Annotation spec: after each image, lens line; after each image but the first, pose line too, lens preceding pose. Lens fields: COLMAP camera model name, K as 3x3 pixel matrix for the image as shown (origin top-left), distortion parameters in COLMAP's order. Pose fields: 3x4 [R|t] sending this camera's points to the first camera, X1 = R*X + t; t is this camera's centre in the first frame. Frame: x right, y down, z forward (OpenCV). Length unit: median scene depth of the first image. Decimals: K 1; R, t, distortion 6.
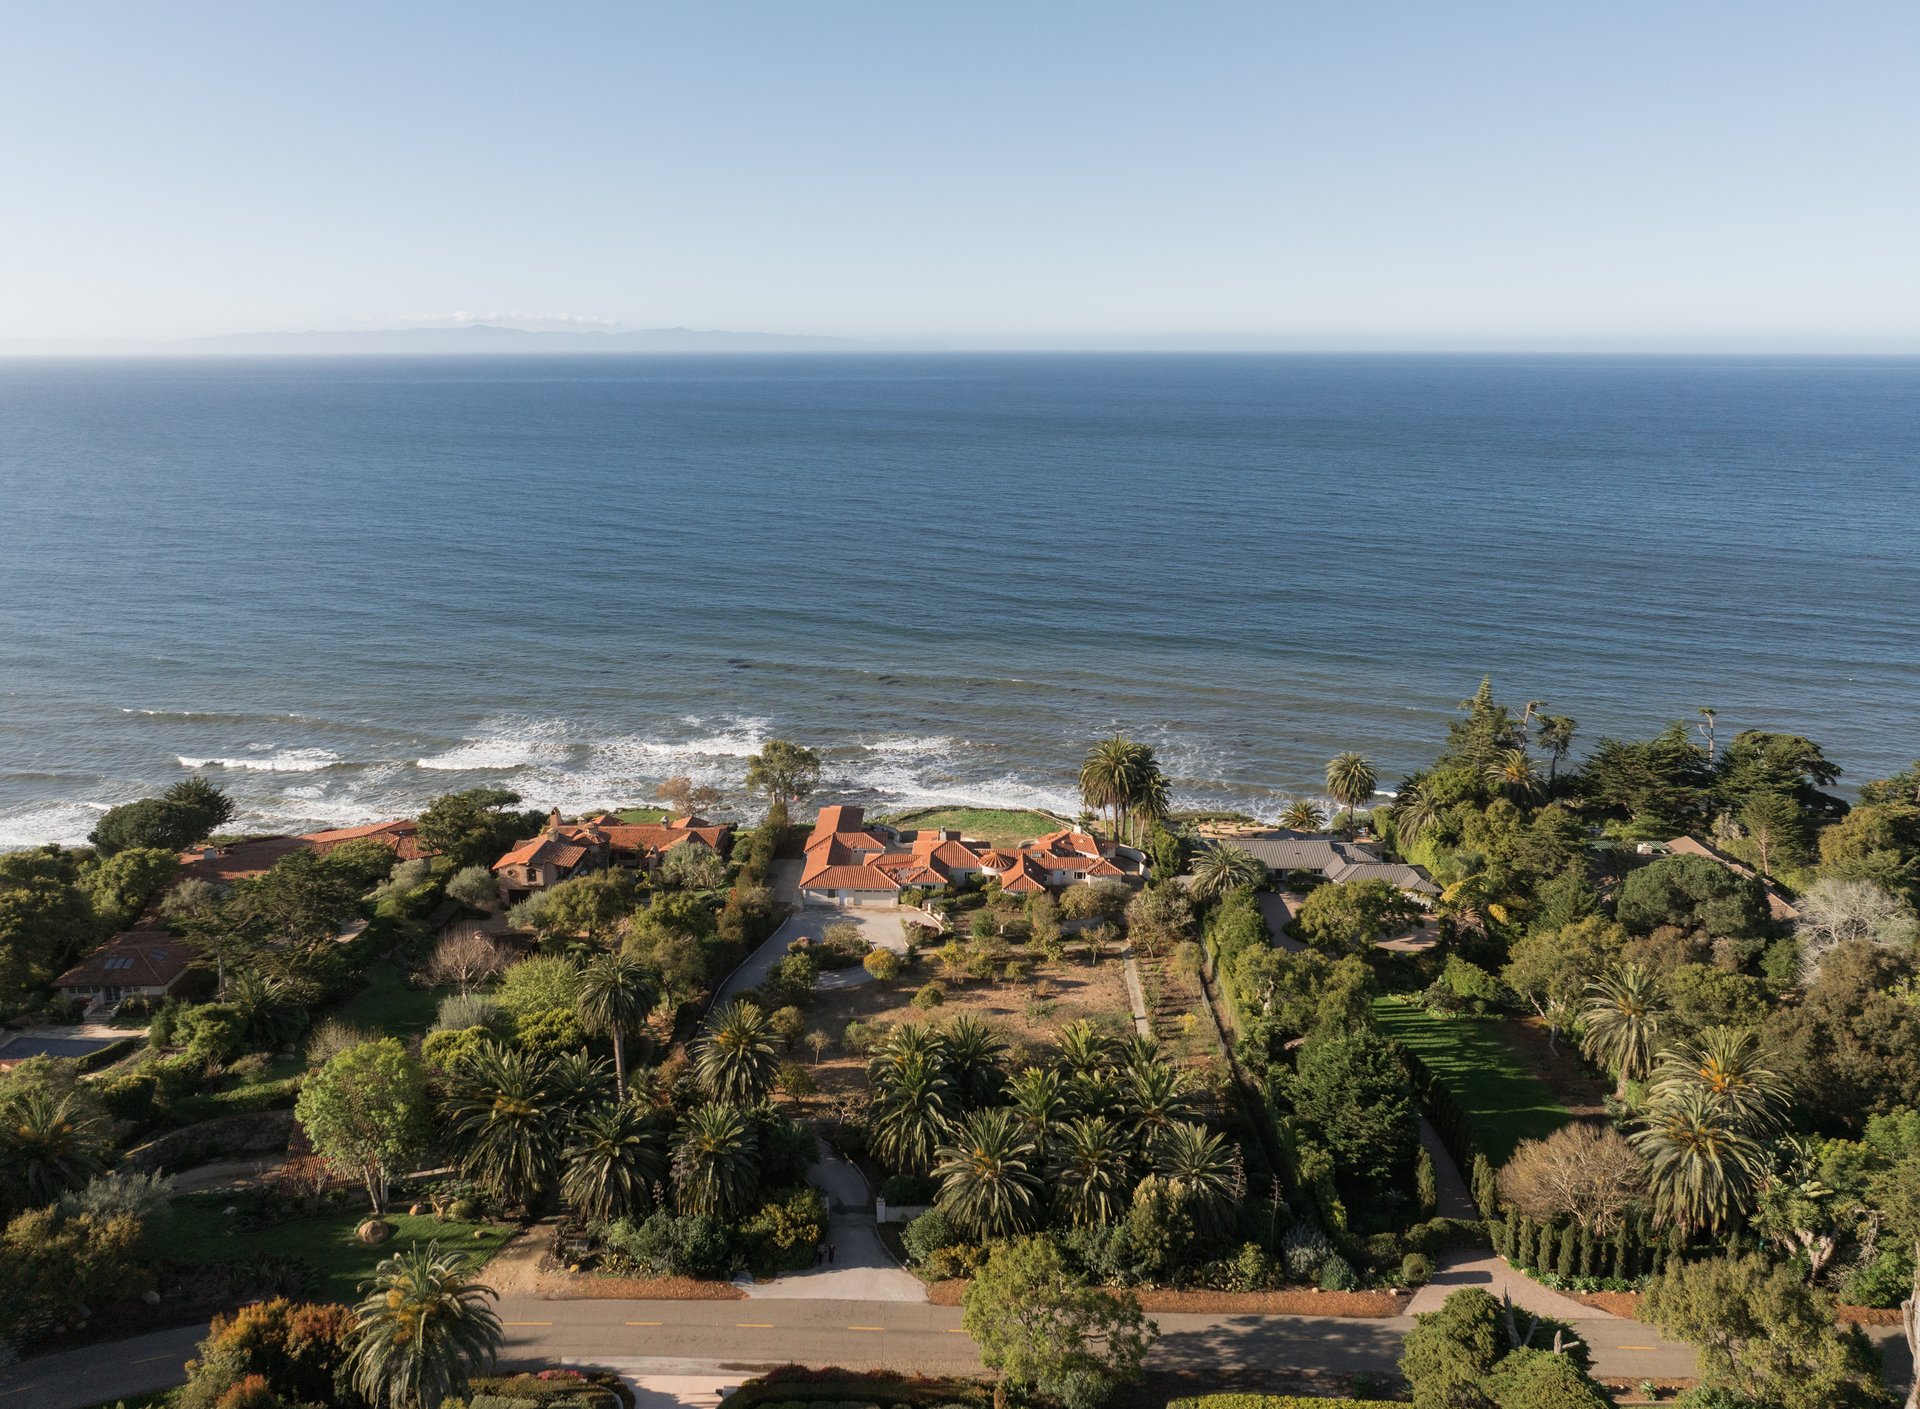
lens RADIAL K [[1384.1, 0, 961.8], [0, 1384.1, 704.5], [0, 0, 1]] dist [-0.033417, -0.011057]
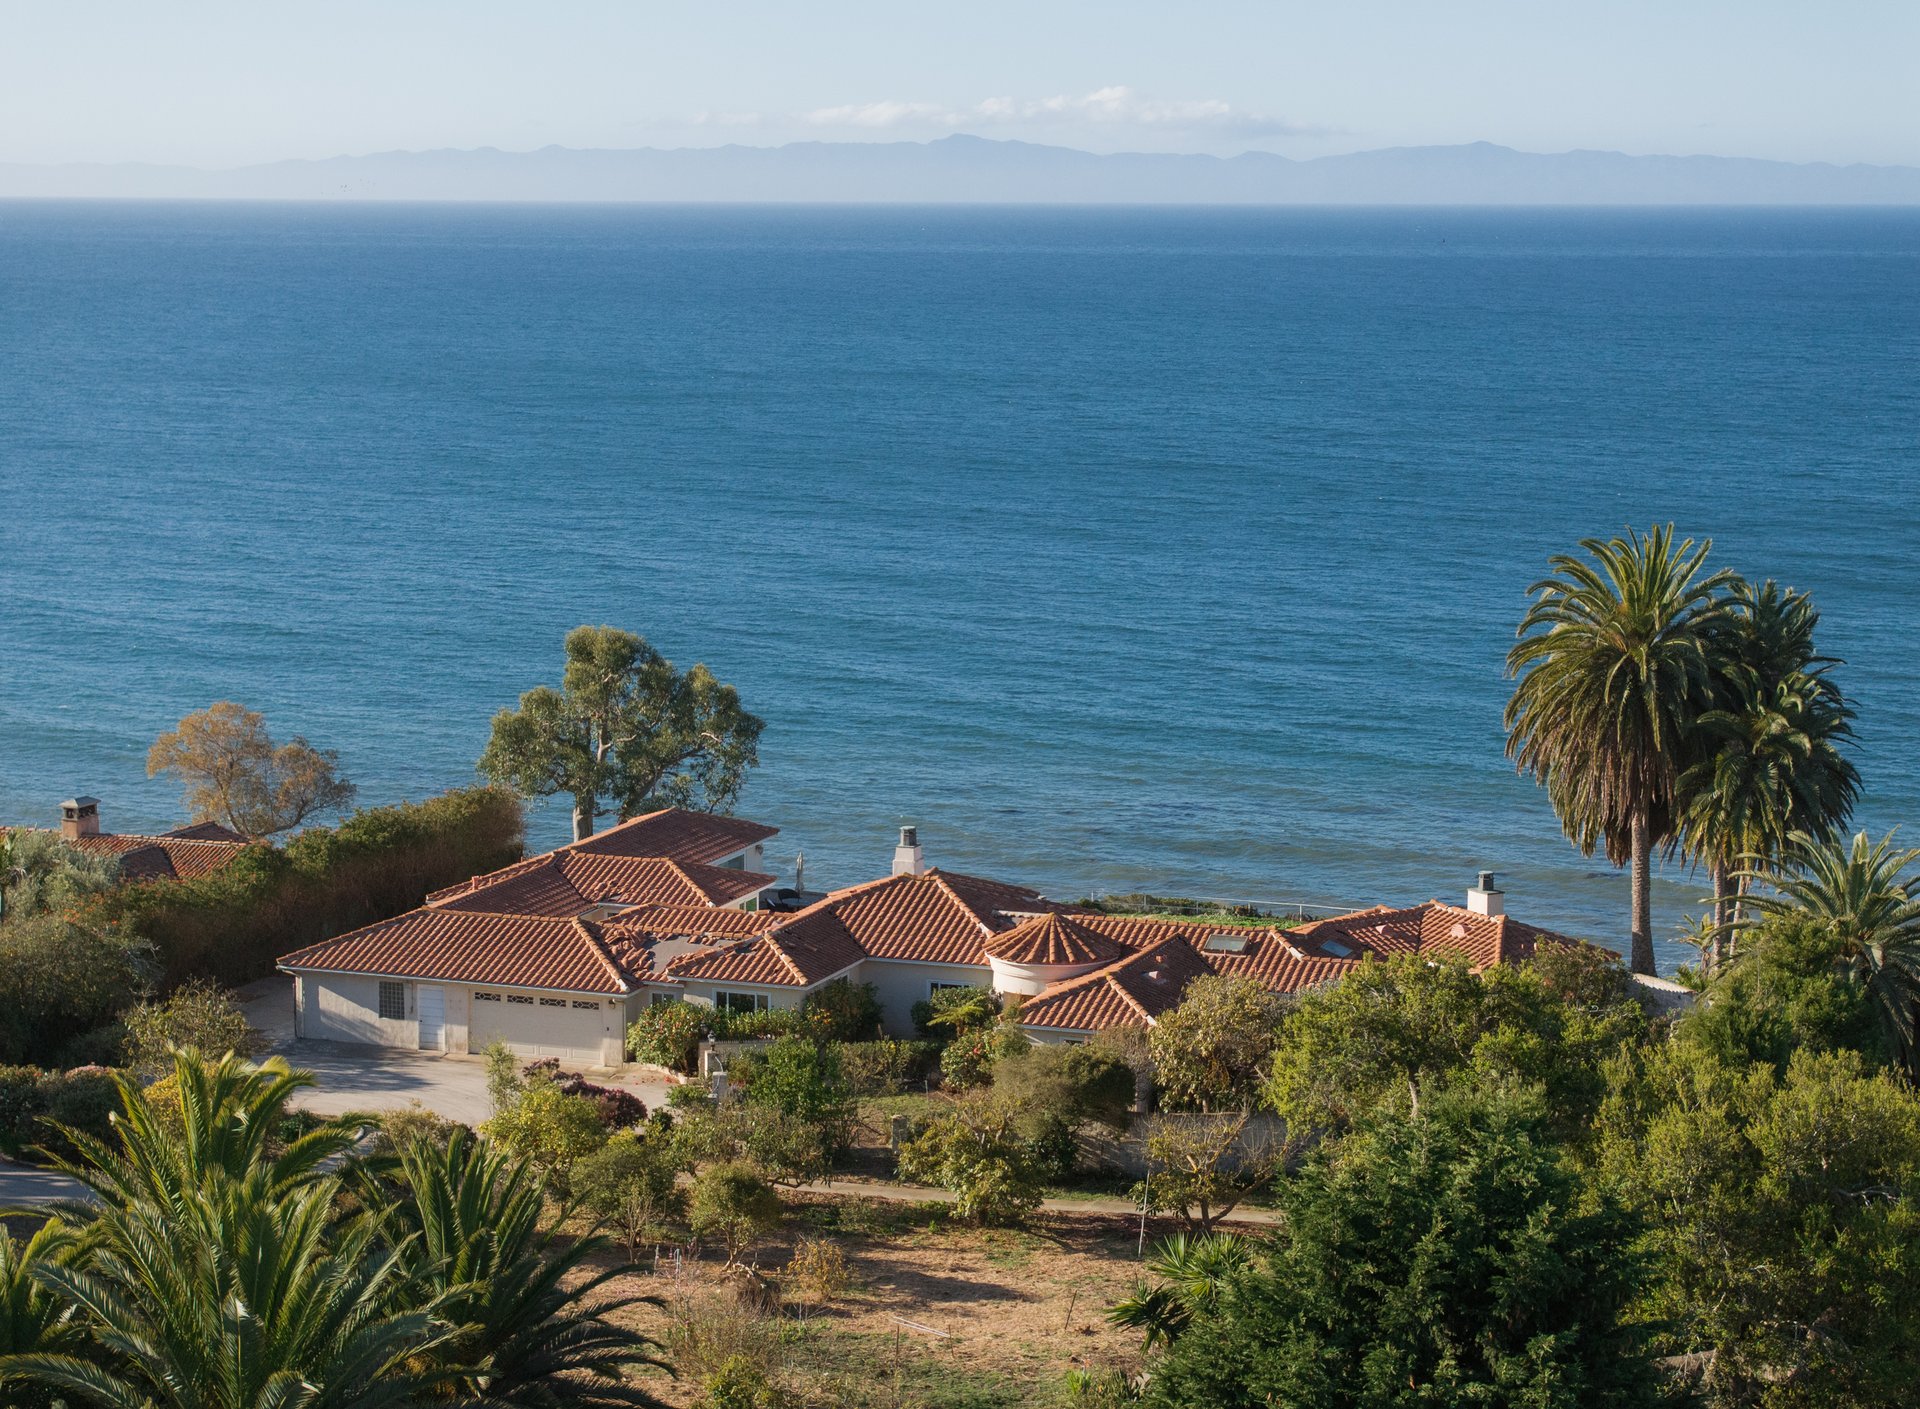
lens RADIAL K [[3916.6, 0, 949.7], [0, 3916.6, 711.9], [0, 0, 1]] dist [0.047656, 0.000000]
pose [[0.946183, 0.046865, -0.320222, 0.276556], [-0.085883, 0.990344, -0.108827, 0.178336], [0.312030, 0.130472, 0.941071, 0.382514]]
